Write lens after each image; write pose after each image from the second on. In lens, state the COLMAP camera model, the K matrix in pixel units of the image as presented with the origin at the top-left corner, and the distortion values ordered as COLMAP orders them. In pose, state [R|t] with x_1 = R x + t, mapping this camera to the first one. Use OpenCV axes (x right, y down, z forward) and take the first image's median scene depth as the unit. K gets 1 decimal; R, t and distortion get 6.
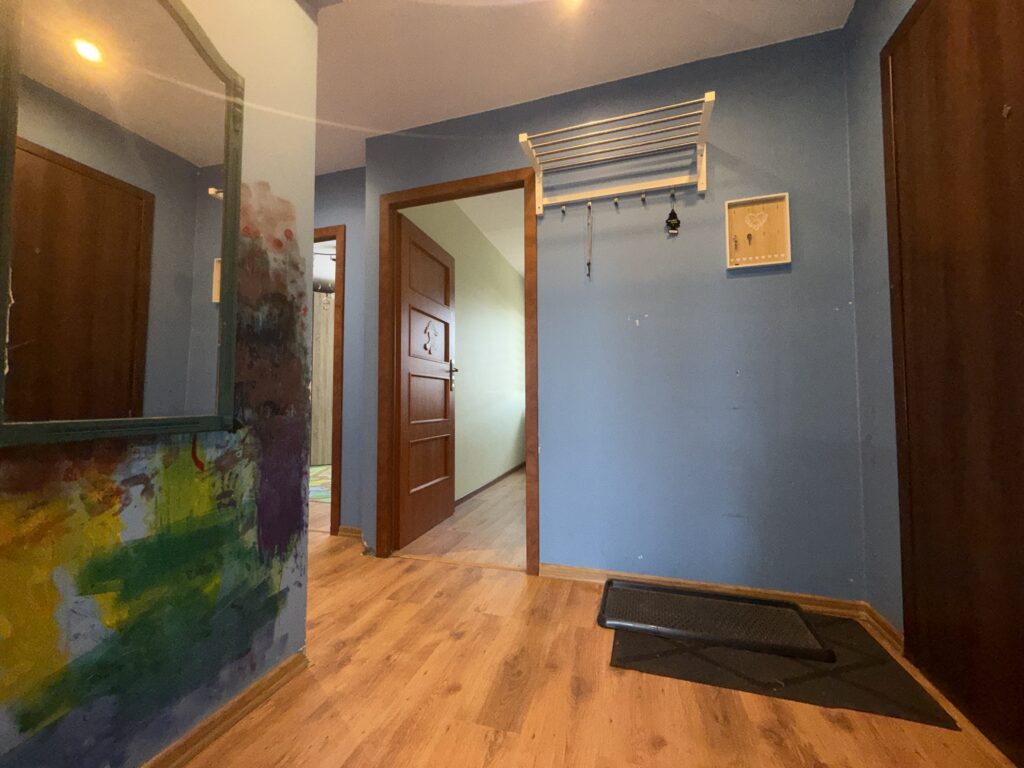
lens RADIAL K [[409.2, 0, 511.6], [0, 409.2, 384.5], [0, 0, 1]] dist [0.002312, -0.000531]
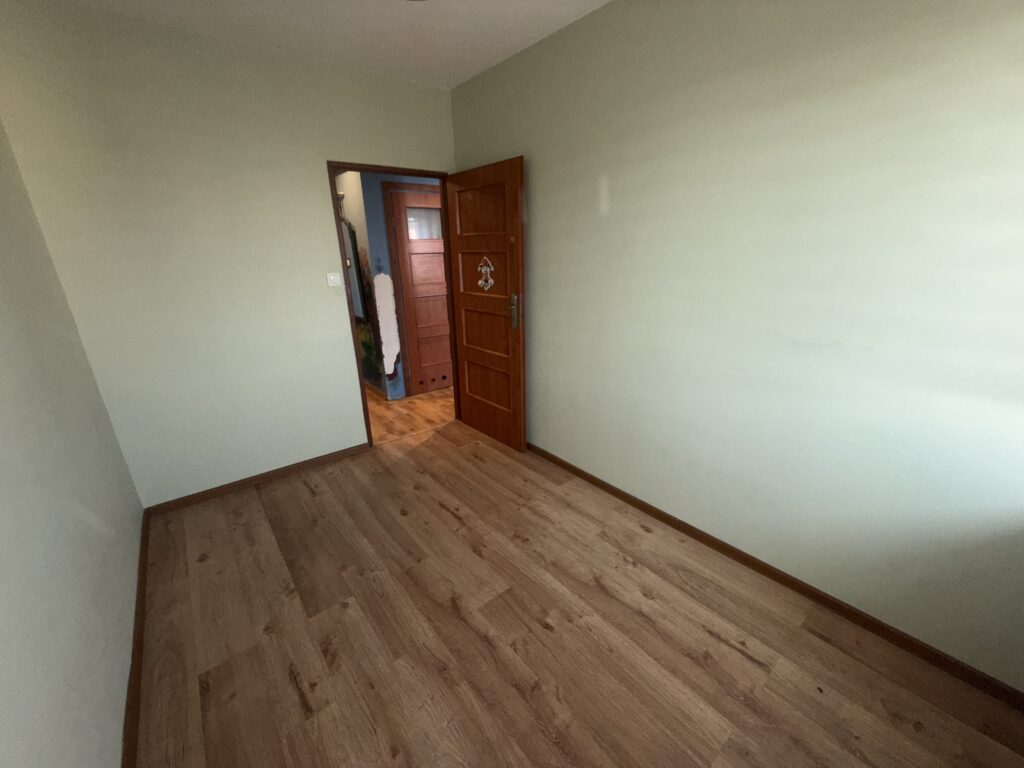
lens RADIAL K [[409.2, 0, 514.8], [0, 409.2, 387.5], [0, 0, 1]] dist [0.002312, -0.000531]
pose [[-0.556663, 0.283941, -0.780707, 1.424976], [0.058265, 0.950805, 0.304261, -0.326315], [0.828692, 0.123883, -0.545822, 3.614872]]
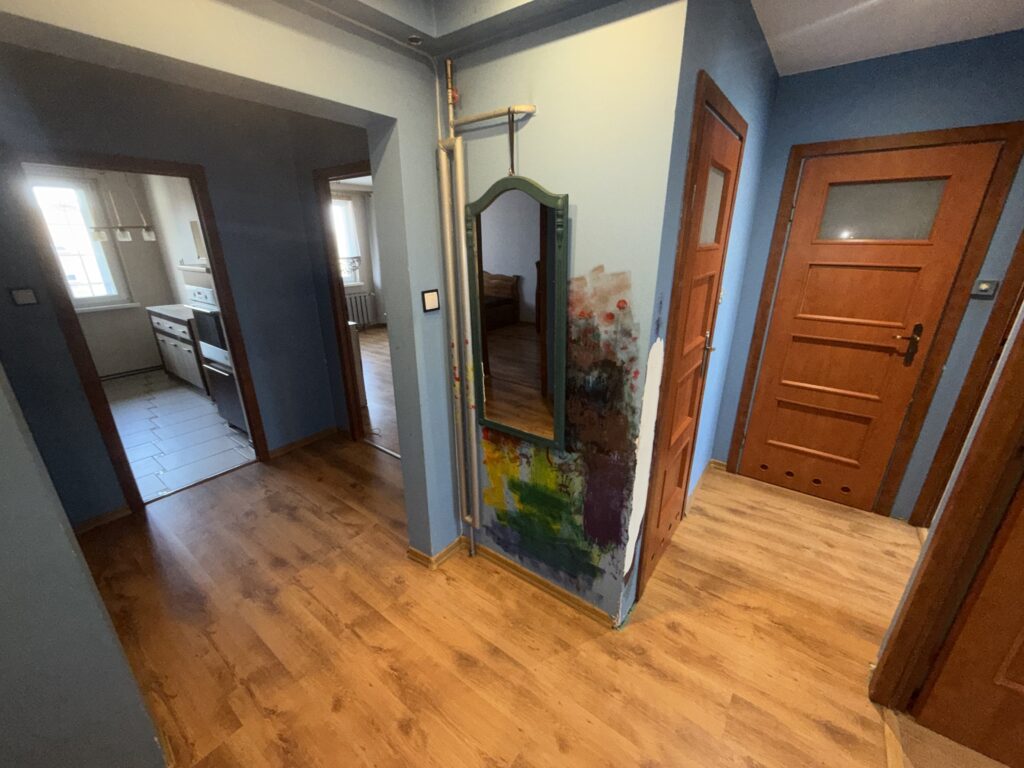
lens RADIAL K [[409.2, 0, 509.4], [0, 409.2, 383.4], [0, 0, 1]] dist [0.002312, -0.000531]
pose [[-0.343084, 0.319327, -0.883359, 0.550265], [0.051405, 0.945413, 0.321794, -0.531096], [0.937897, 0.064994, -0.340771, 1.105799]]
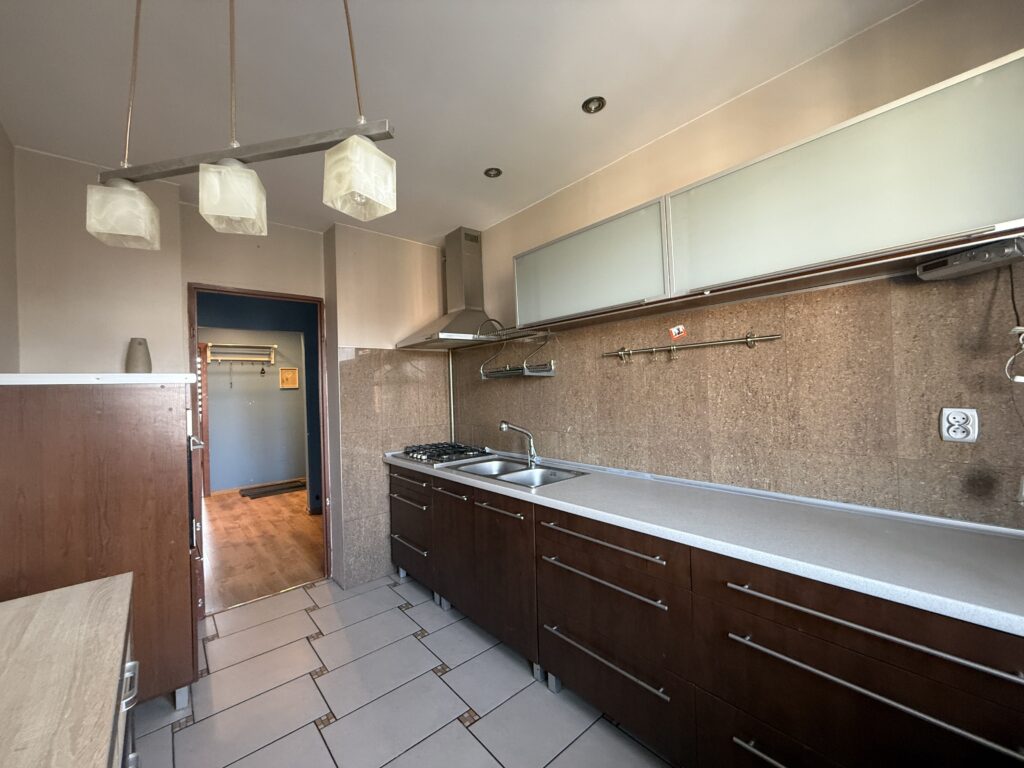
lens RADIAL K [[409.2, 0, 512.4], [0, 409.2, 386.9], [0, 0, 1]] dist [0.002312, -0.000531]
pose [[0.538151, -0.010623, 0.842781, -1.757960], [-0.006943, 0.999831, 0.017036, -0.500685], [-0.842820, -0.015019, 0.537987, -3.306452]]
